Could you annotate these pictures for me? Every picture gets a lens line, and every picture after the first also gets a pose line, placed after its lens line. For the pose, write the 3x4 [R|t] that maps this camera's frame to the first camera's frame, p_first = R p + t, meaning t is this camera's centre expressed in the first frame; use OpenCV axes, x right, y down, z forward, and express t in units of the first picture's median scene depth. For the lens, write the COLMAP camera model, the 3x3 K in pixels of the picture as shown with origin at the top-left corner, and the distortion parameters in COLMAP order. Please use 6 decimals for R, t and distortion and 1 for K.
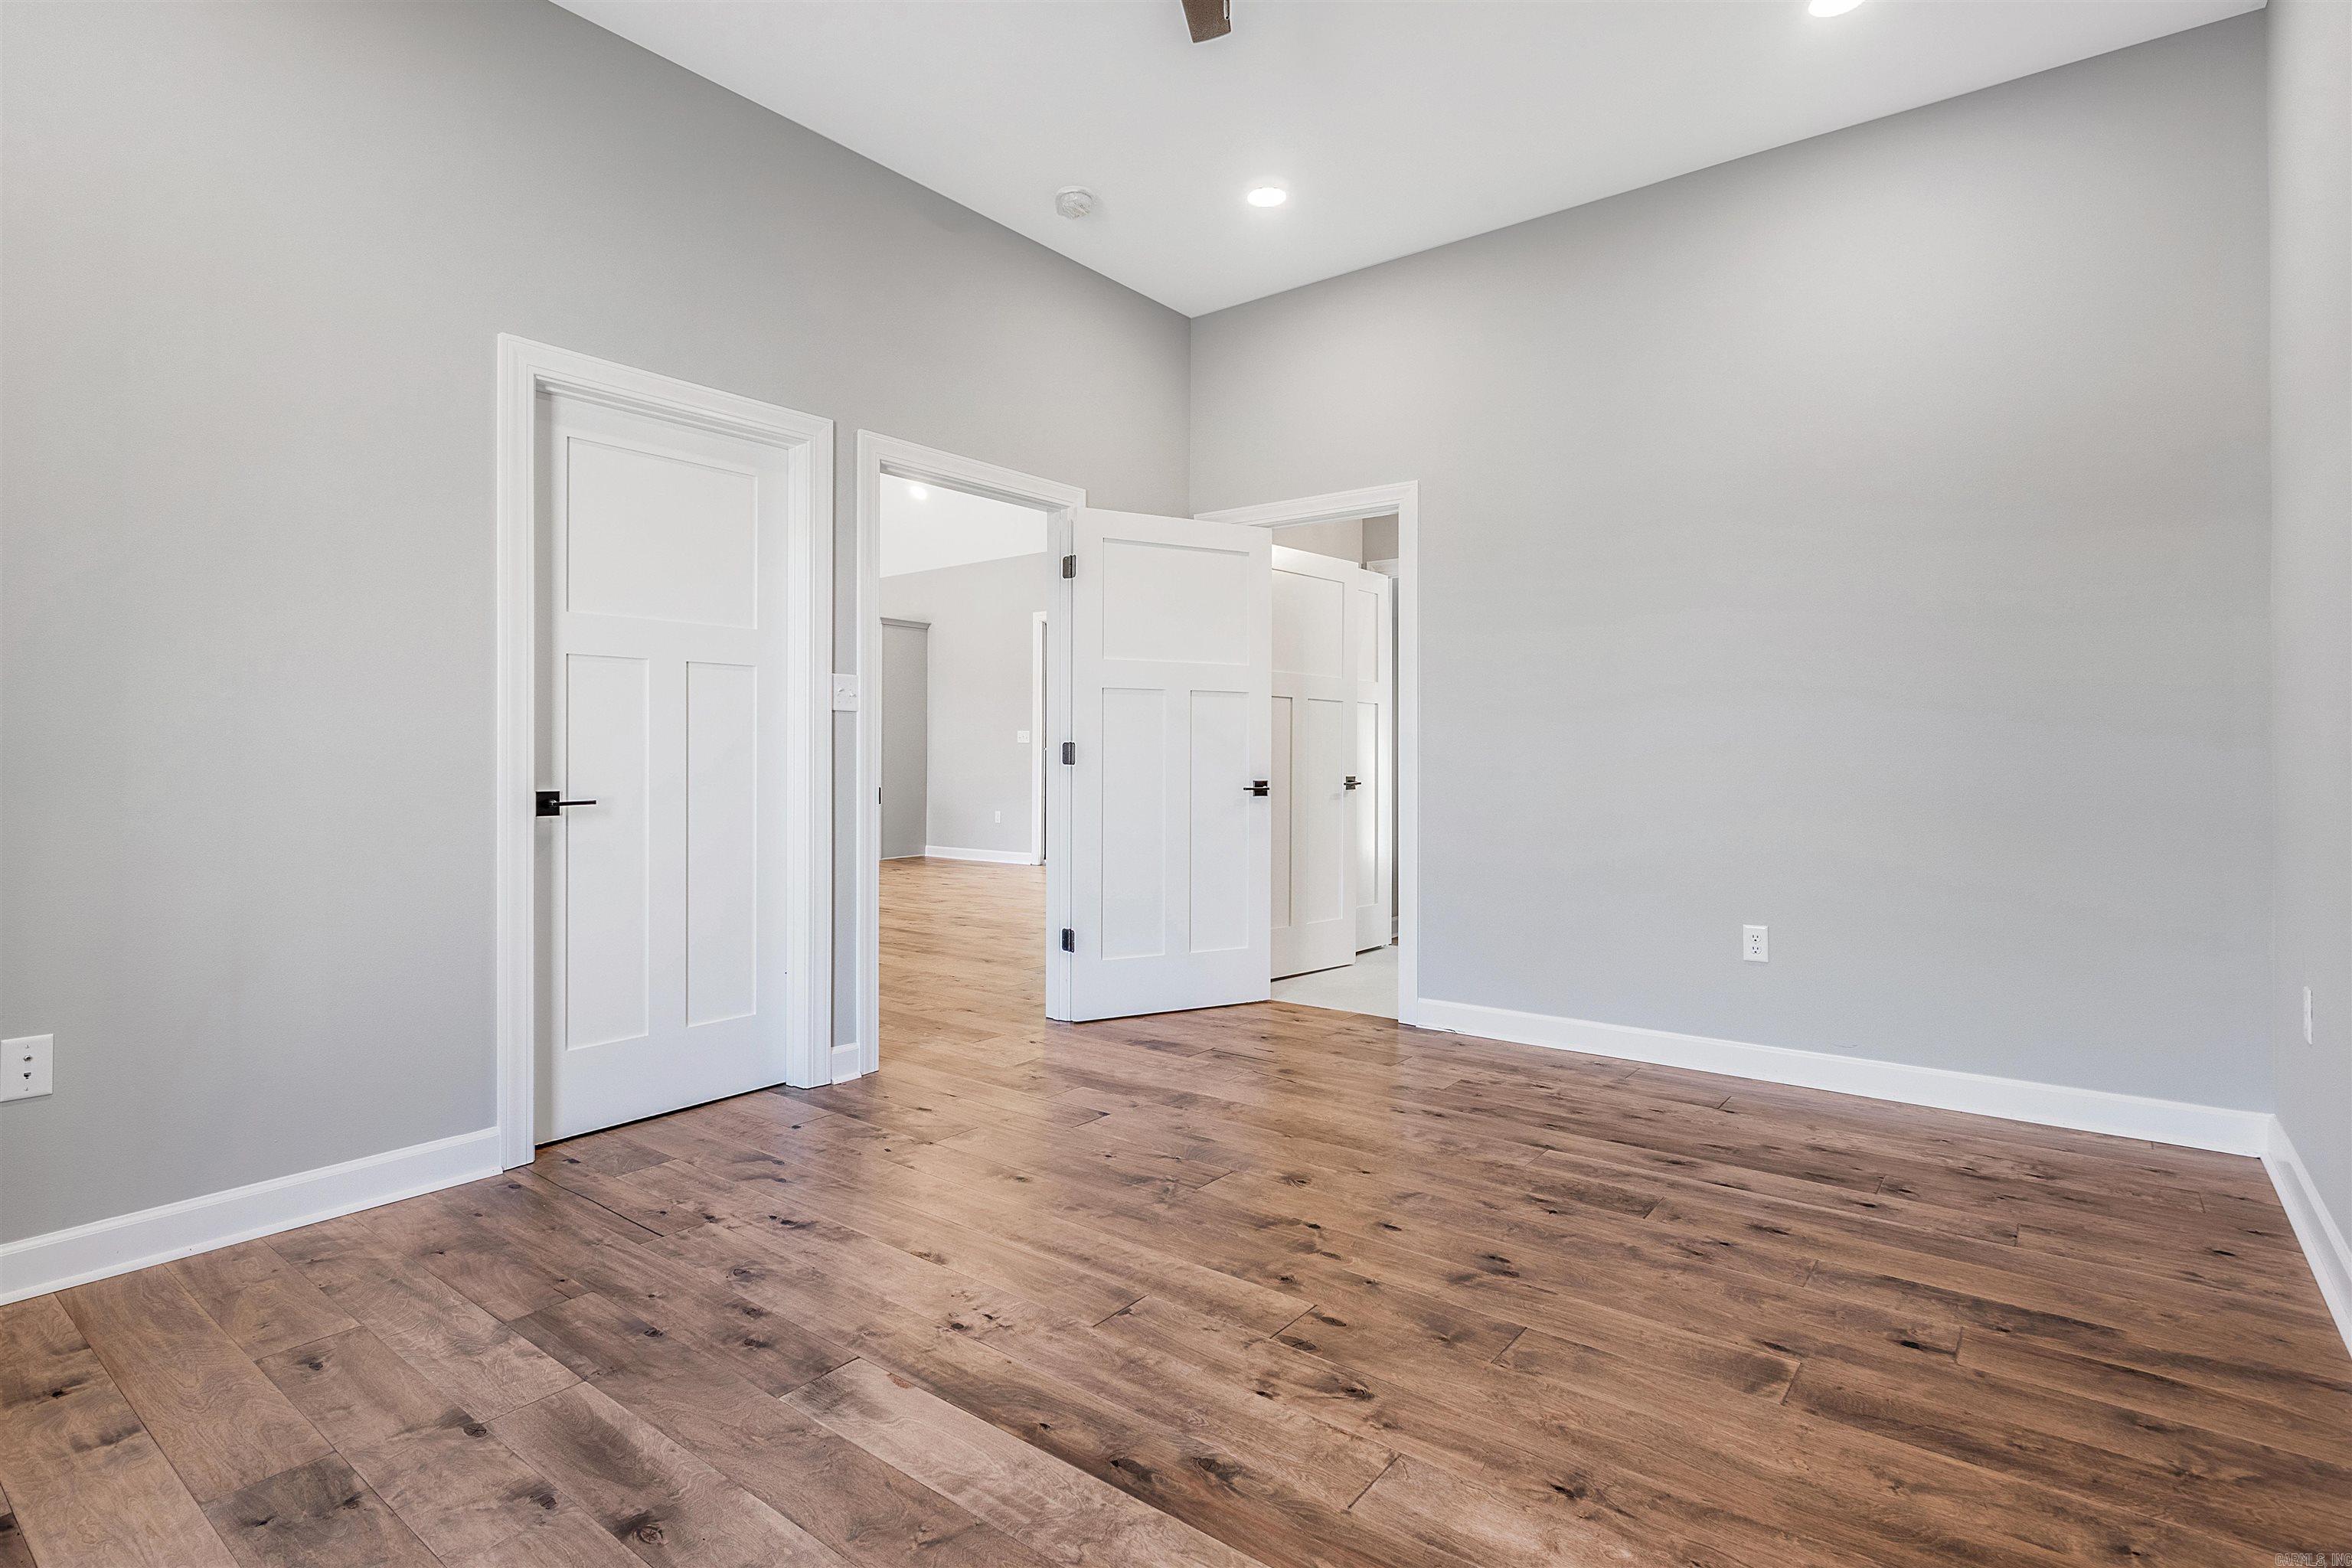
lens RADIAL K [[1139.4, 0, 1173.5], [0, 1139.4, 771.1], [0, 0, 1]] dist [0.000095, 0.000704]
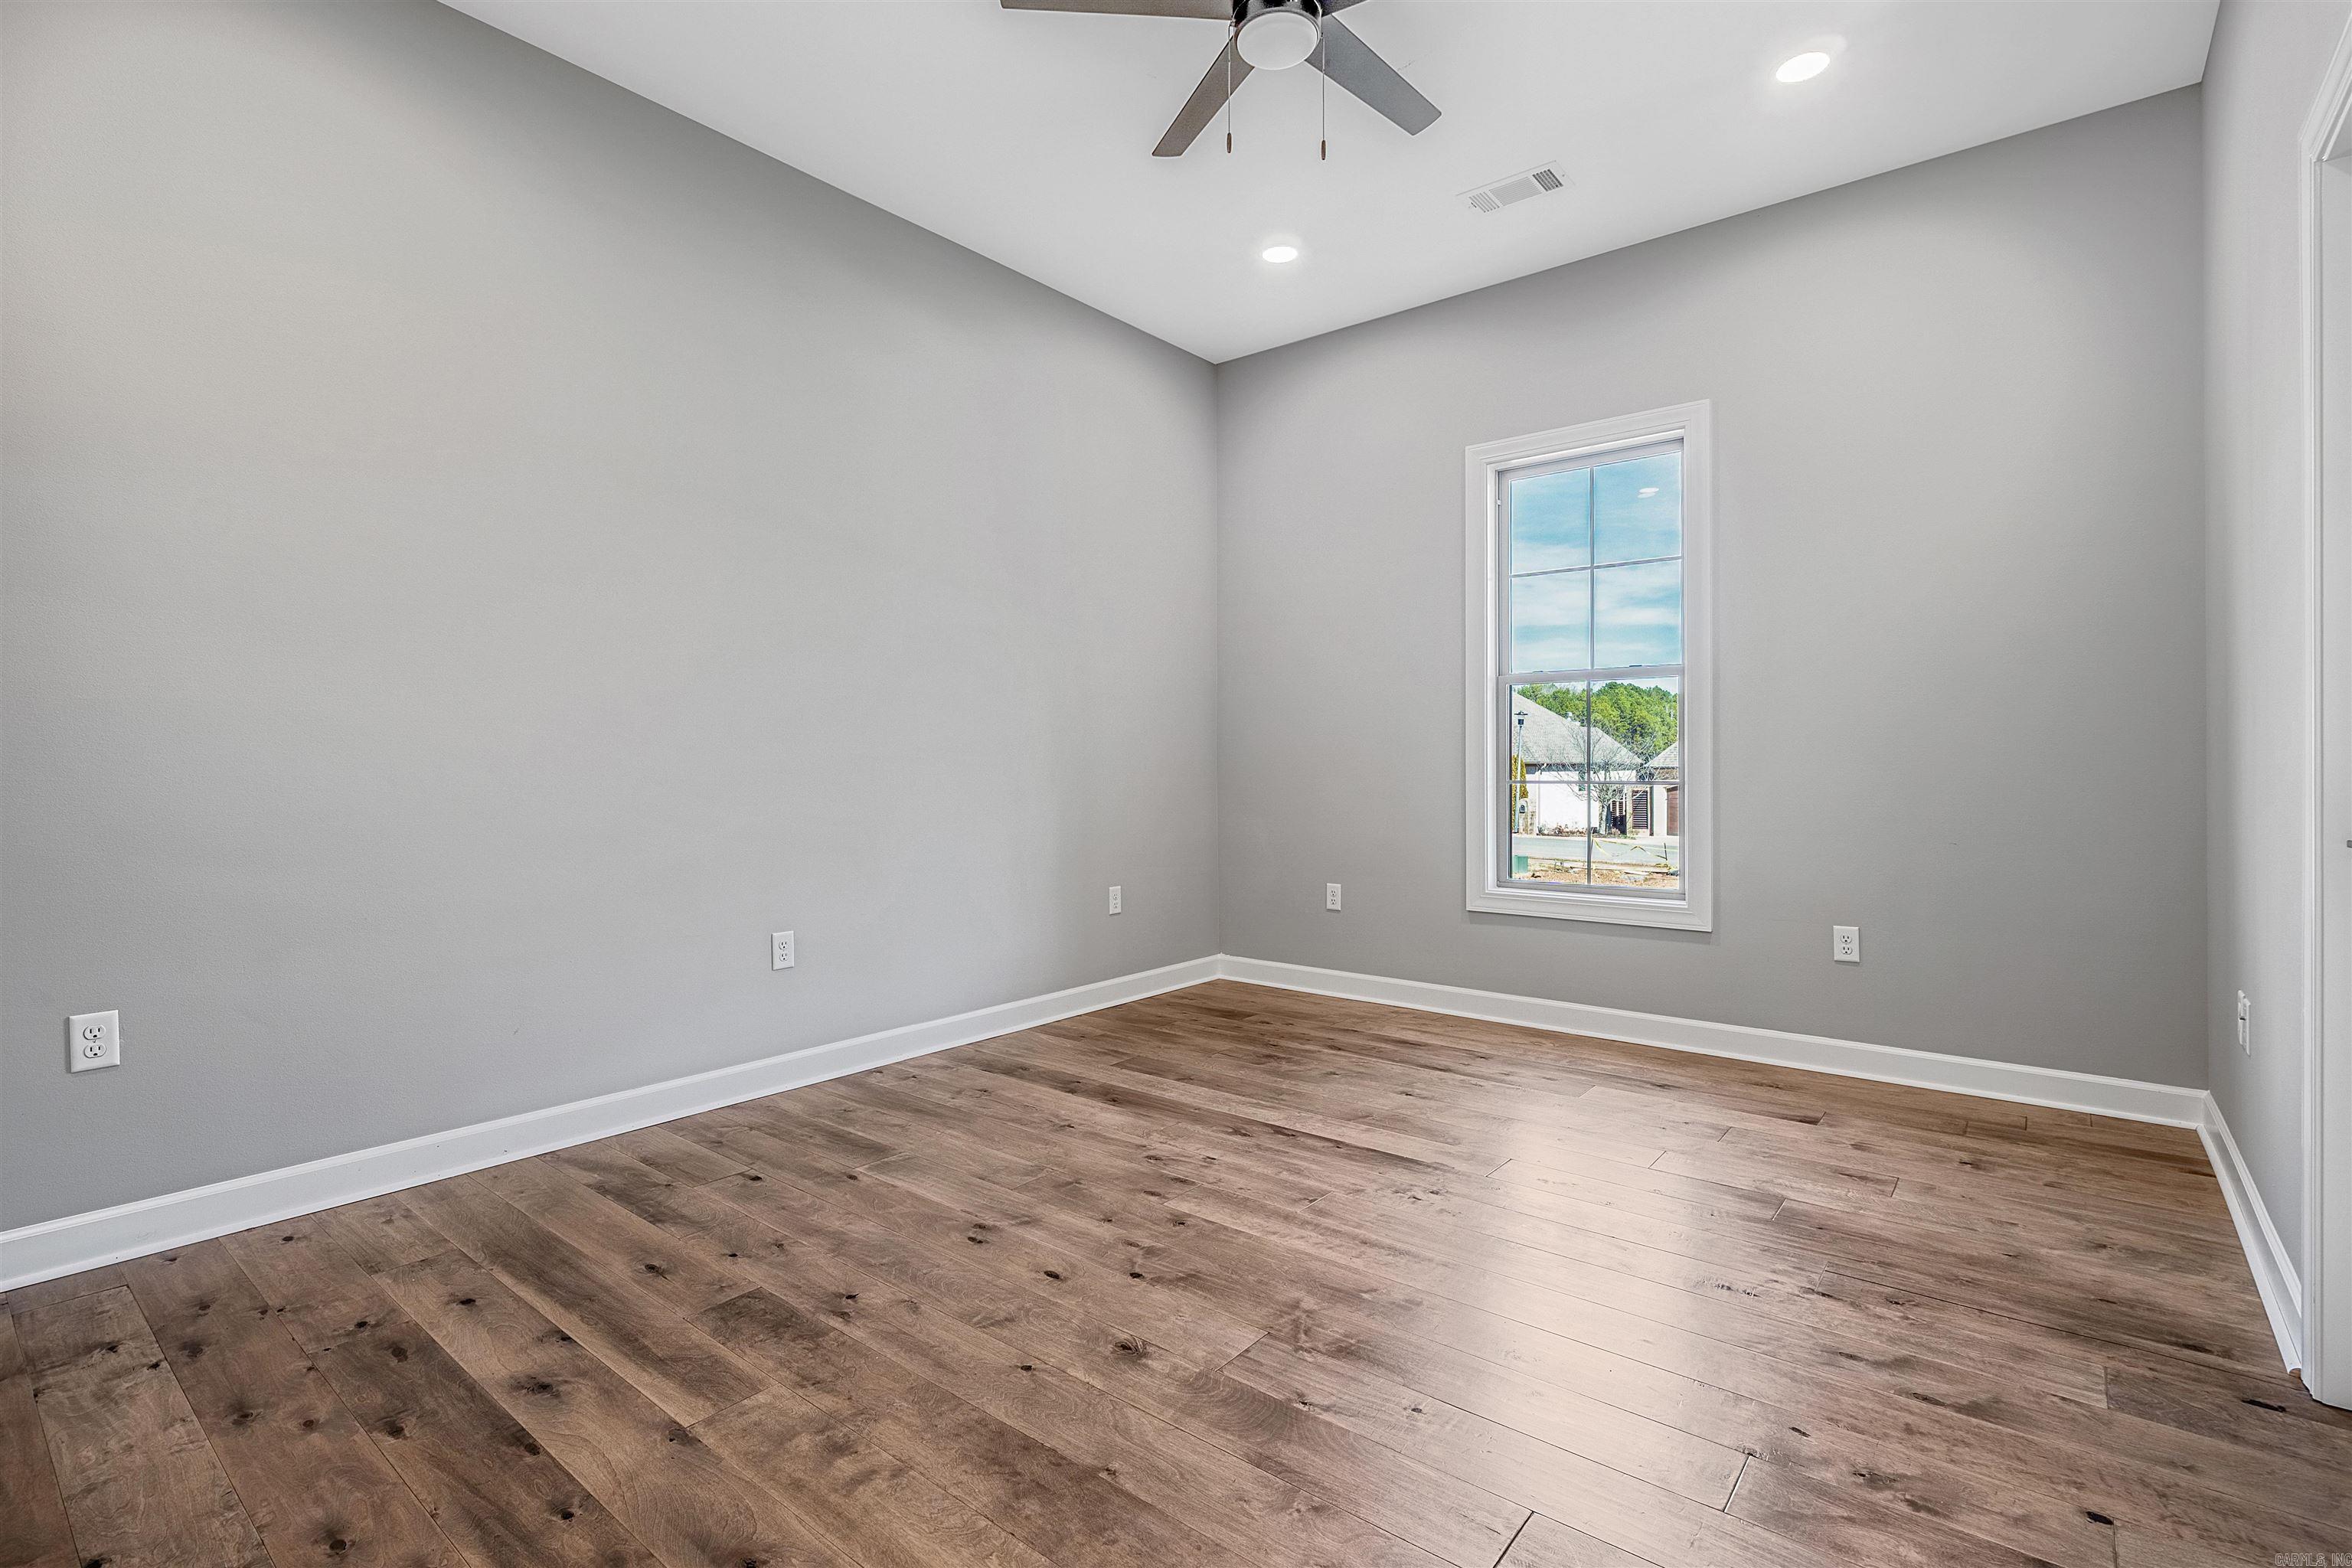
lens RADIAL K [[1088.5, 0, 1175.4], [0, 1088.5, 772.0], [0, 0, 1]] dist [-0.000901, -0.000578]
pose [[-0.999800, 0.003283, 0.019724, 0.078520], [0.003637, 0.999832, 0.017979, -0.026595], [-0.019662, 0.018047, -0.999644, 2.039849]]
